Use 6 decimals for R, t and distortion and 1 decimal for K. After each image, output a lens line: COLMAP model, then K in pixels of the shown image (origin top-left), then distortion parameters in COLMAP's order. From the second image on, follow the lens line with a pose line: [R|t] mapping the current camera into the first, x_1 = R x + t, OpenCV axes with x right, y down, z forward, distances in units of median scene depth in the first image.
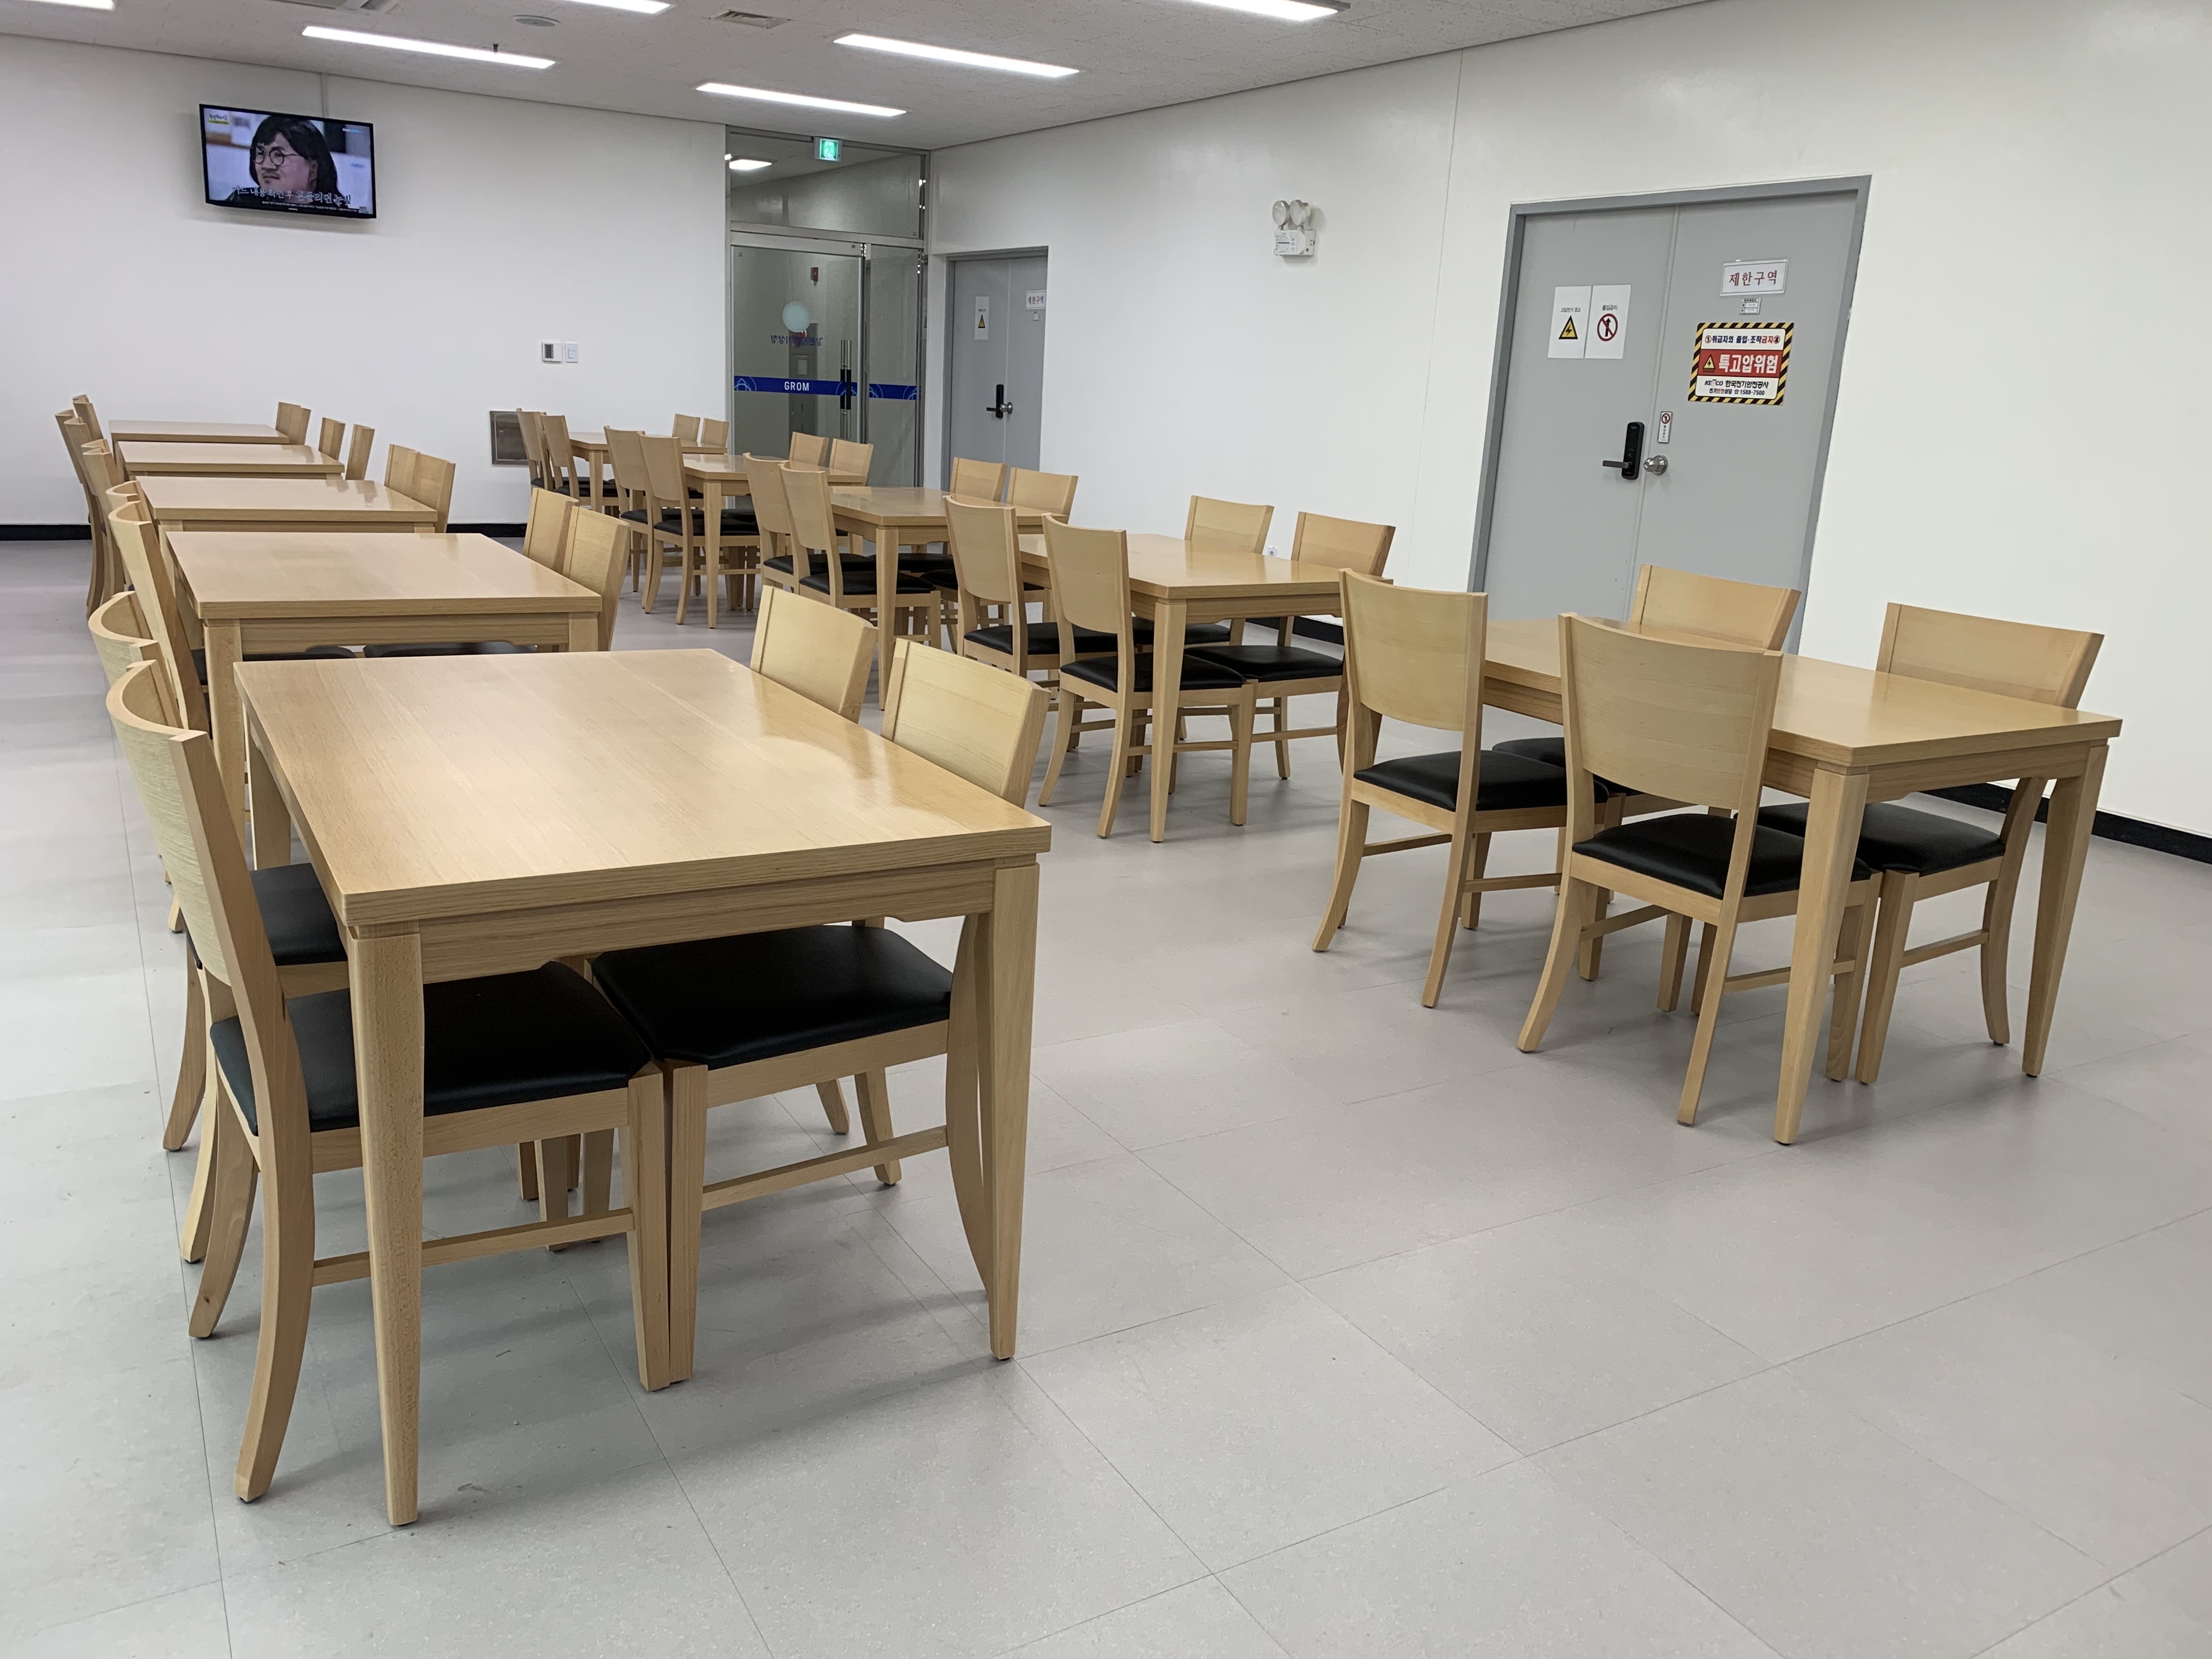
lens RADIAL K [[1682.2, 0, 1106.0], [0, 1682.2, 829.5], [0, 0, 1]] dist [0.055698, -0.097248]
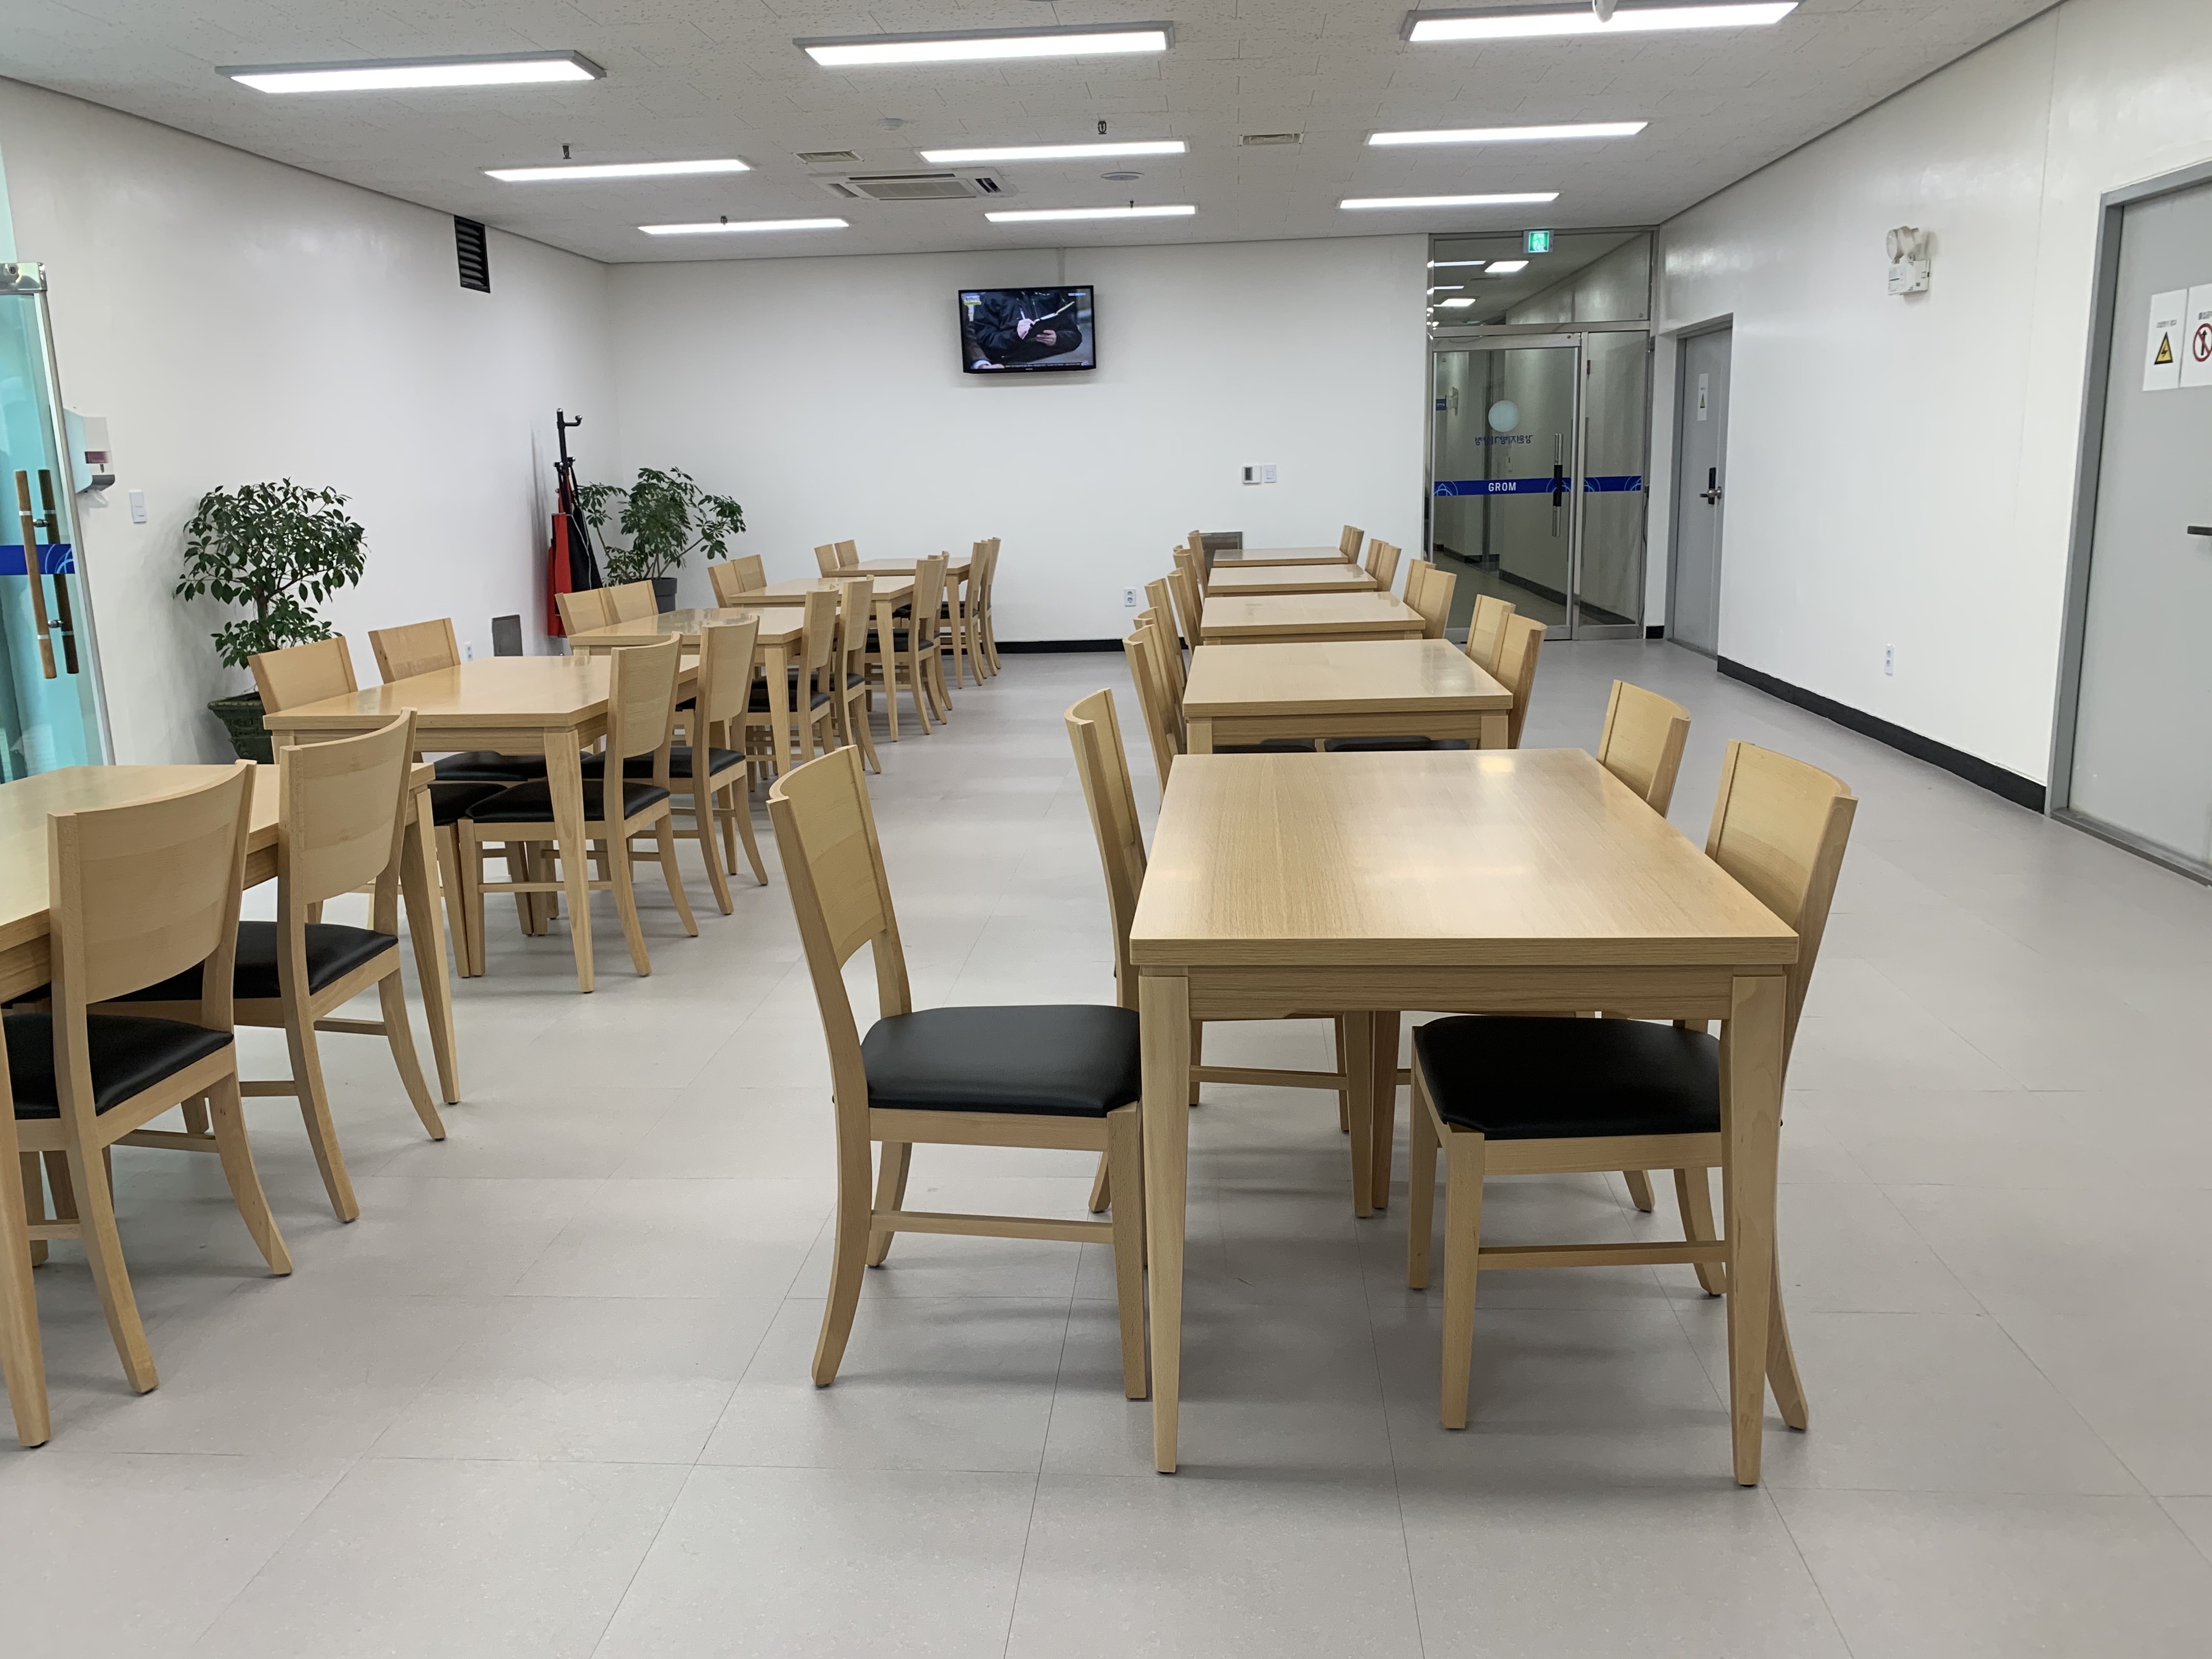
lens RADIAL K [[1682.5, 0, 1106.0], [0, 1682.5, 829.5], [0, 0, 1]] dist [0.095041, -0.185089]
pose [[0.813950, 0.048117, -0.578940, 0.467698], [-0.081721, 0.996138, -0.032103, -0.039331], [0.575159, 0.073442, 0.814738, 0.212708]]
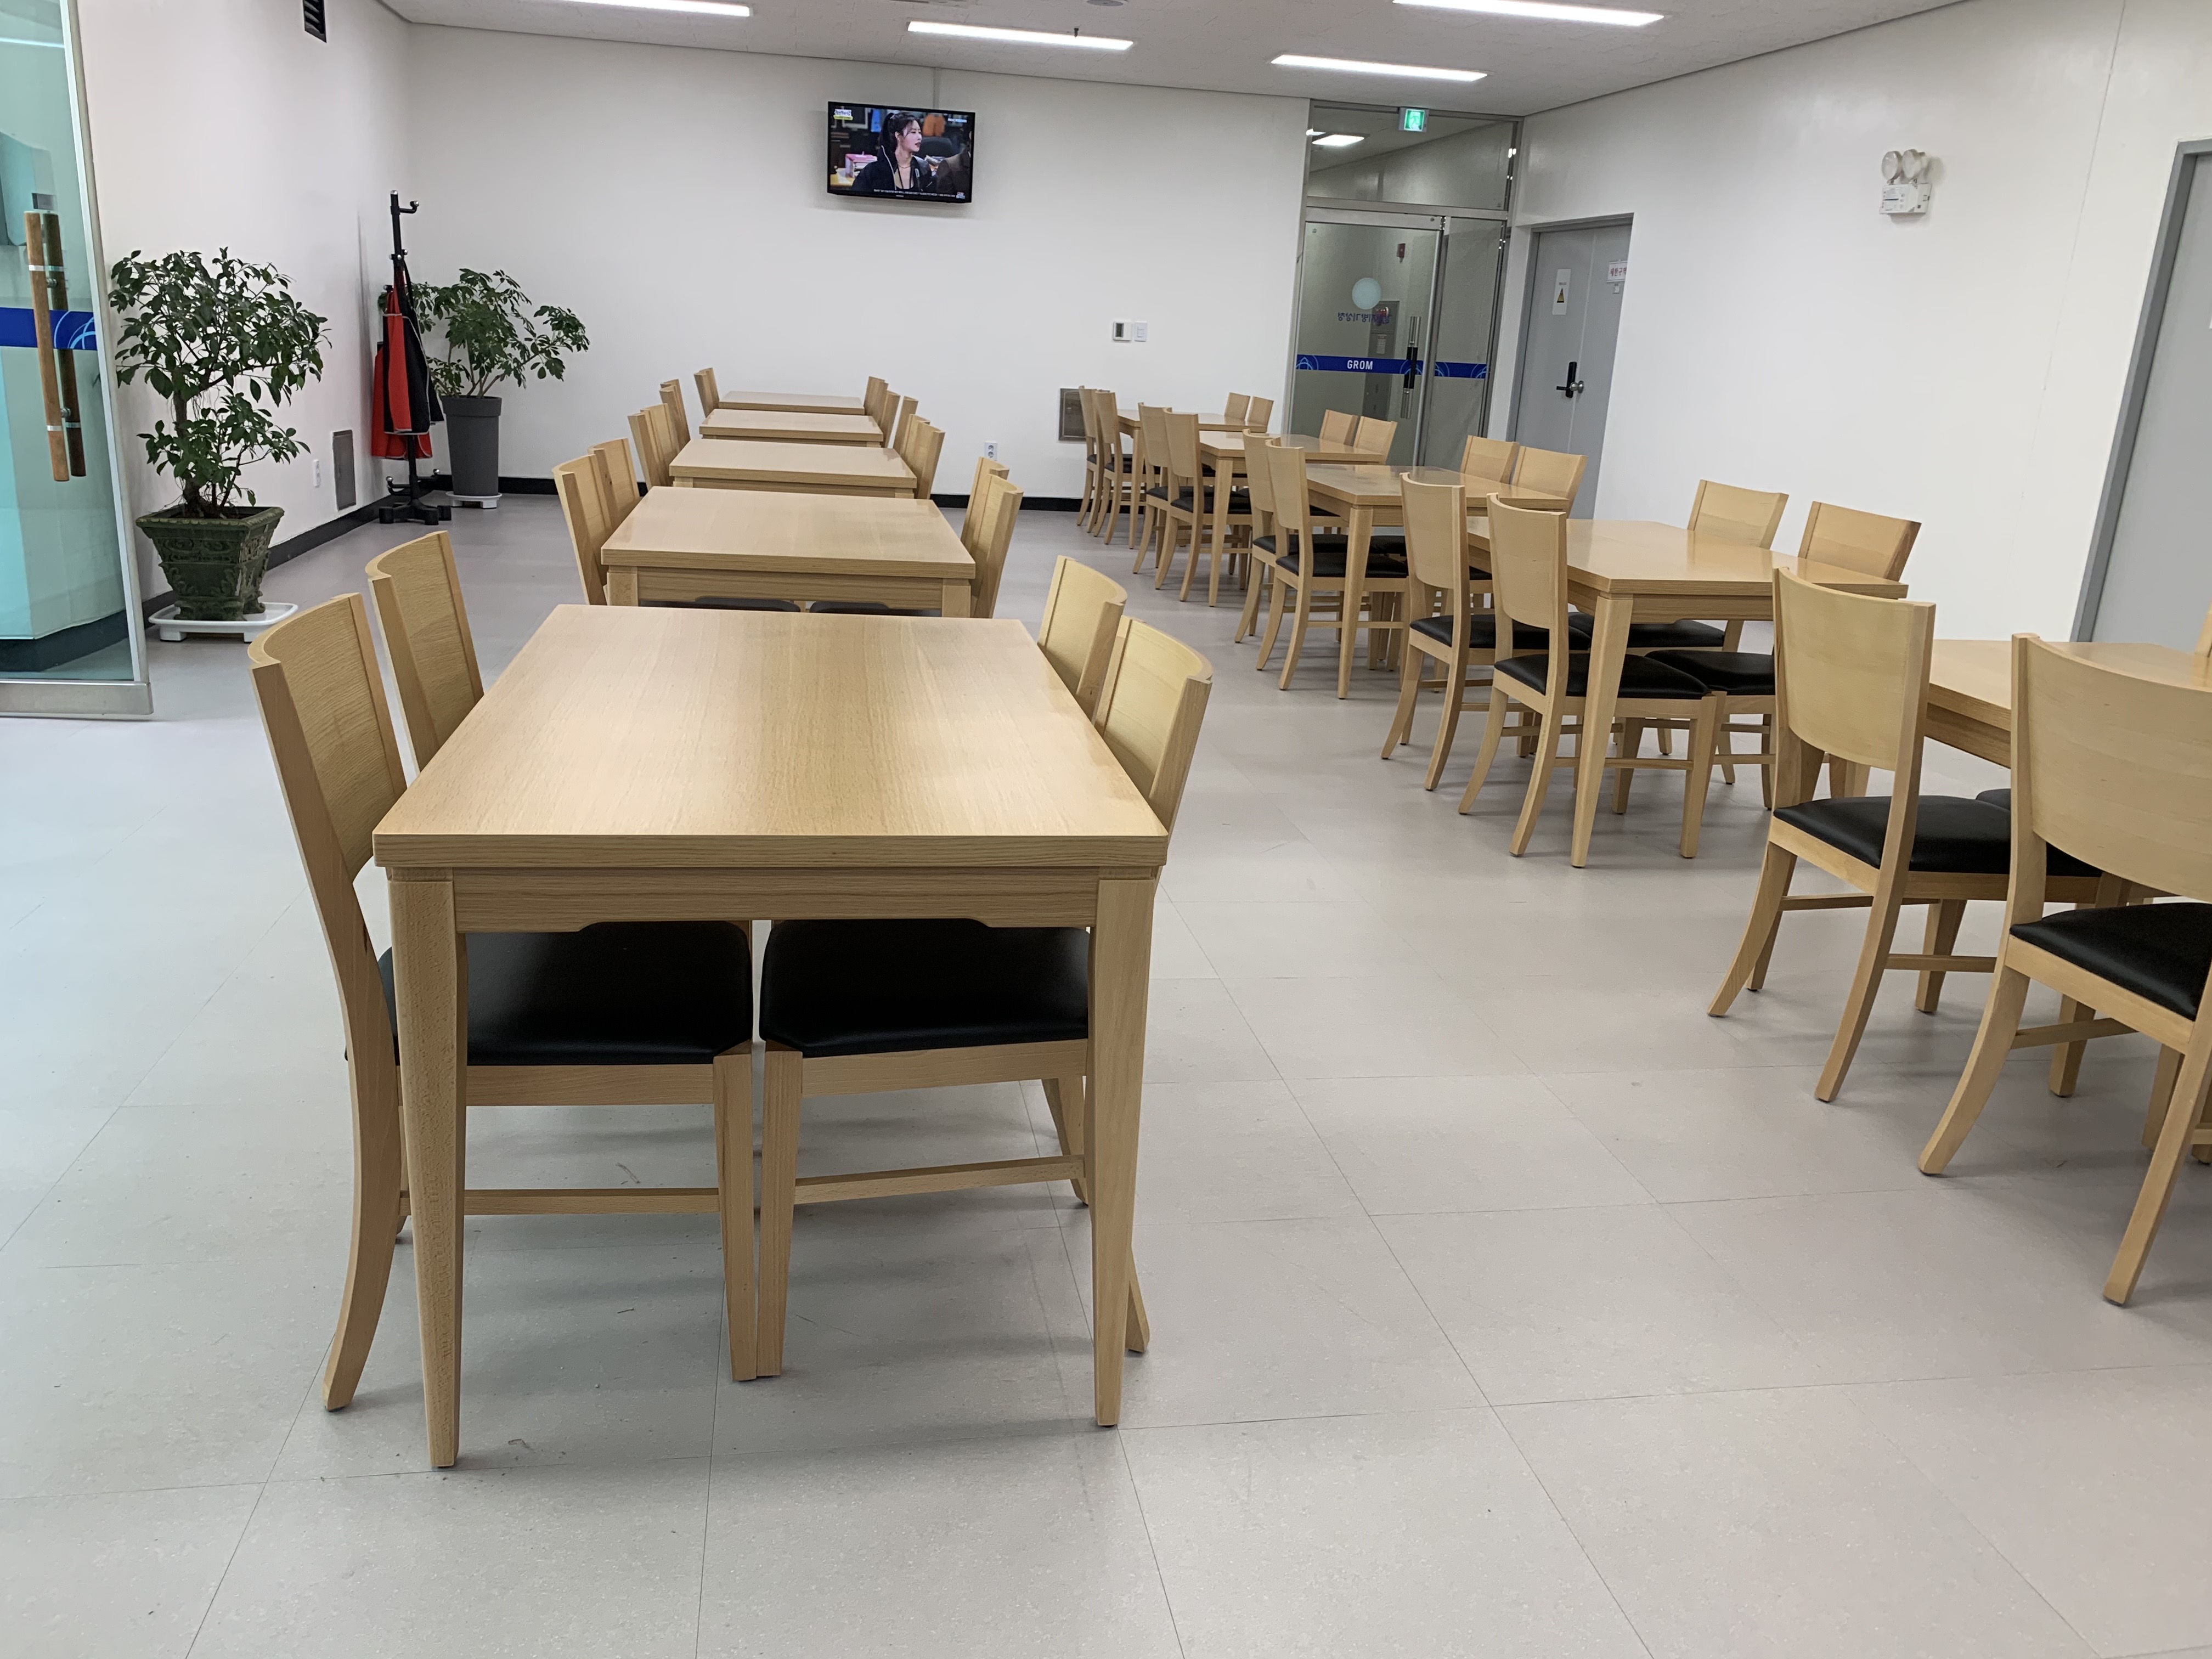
lens RADIAL K [[1682.2, 0, 1106.0], [0, 1682.2, 829.5], [0, 0, 1]] dist [0.055698, -0.097248]
pose [[0.934805, 0.098250, -0.341302, 0.093086], [-0.095472, 0.995119, 0.024970, -0.009692], [0.342089, 0.009242, 0.939622, 0.068900]]
